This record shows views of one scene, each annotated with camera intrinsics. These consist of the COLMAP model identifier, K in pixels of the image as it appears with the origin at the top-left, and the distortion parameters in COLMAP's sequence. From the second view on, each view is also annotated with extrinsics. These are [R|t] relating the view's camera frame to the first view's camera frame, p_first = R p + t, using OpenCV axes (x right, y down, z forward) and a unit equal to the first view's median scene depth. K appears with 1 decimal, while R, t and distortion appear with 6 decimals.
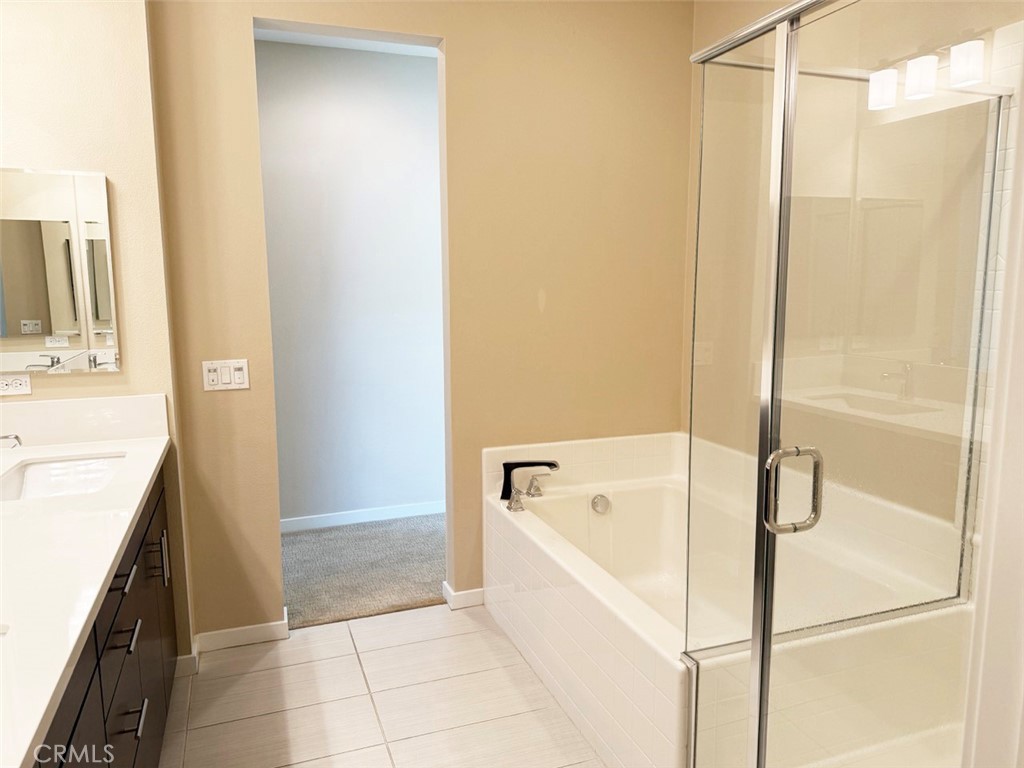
lens RADIAL K [[725.2, 0, 513.2], [0, 725.2, 383.2], [0, 0, 1]] dist [0.034018, -0.041140]
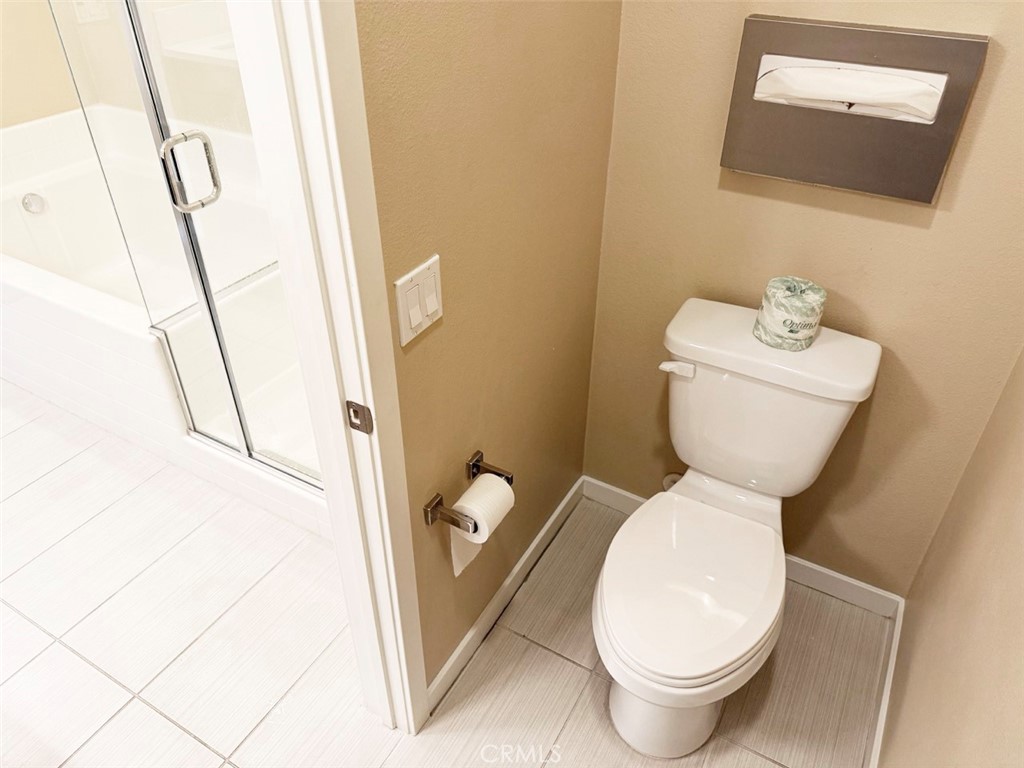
lens RADIAL K [[725.2, 0, 511.0], [0, 725.2, 386.9], [0, 0, 1]] dist [0.034018, -0.041140]
pose [[0.768632, -0.363751, 0.526204, 0.037561], [0.079119, 0.870332, 0.486068, -0.081276], [-0.634780, -0.331975, 0.697744, -0.254147]]
